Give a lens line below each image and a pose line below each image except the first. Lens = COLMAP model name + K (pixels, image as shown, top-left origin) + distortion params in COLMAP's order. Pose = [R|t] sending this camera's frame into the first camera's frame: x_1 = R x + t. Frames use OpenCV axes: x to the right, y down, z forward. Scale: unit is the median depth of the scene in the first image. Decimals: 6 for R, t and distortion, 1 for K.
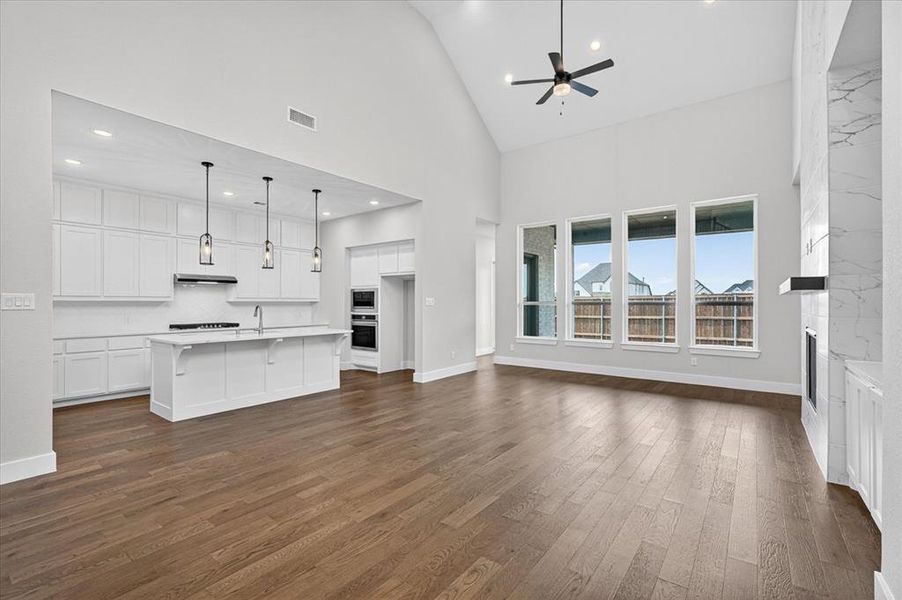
lens RADIAL K [[404.2, 0, 447.8], [0, 404.2, 300.5], [0, 0, 1]] dist [-0.004033, 0.001228]
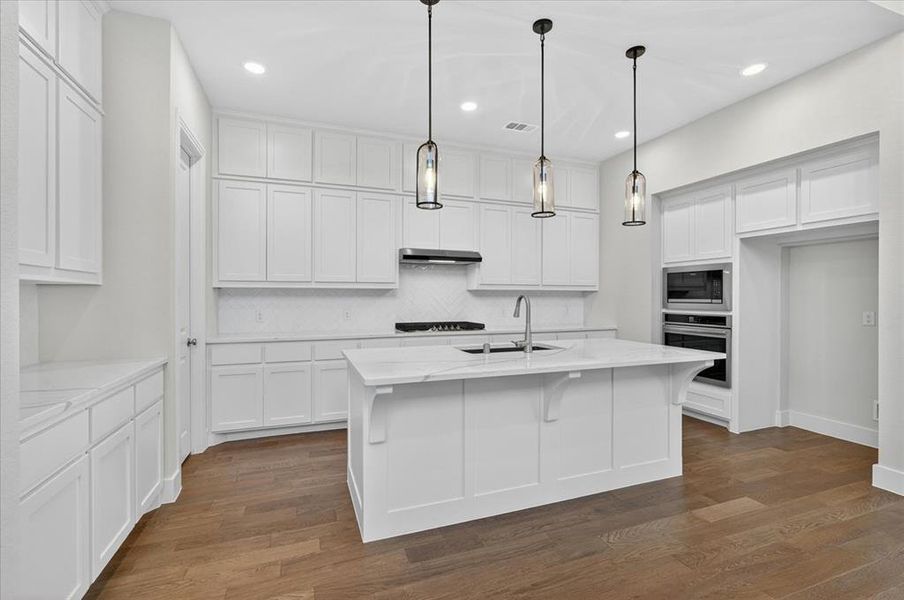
lens RADIAL K [[405.1, 0, 447.3], [0, 405.1, 297.1], [0, 0, 1]] dist [-0.004033, 0.001228]
pose [[0.850084, 0.005145, -0.526622, -0.246680], [0.000143, 0.999950, 0.010001, 0.008224], [0.526647, -0.008577, 0.850041, 0.455651]]
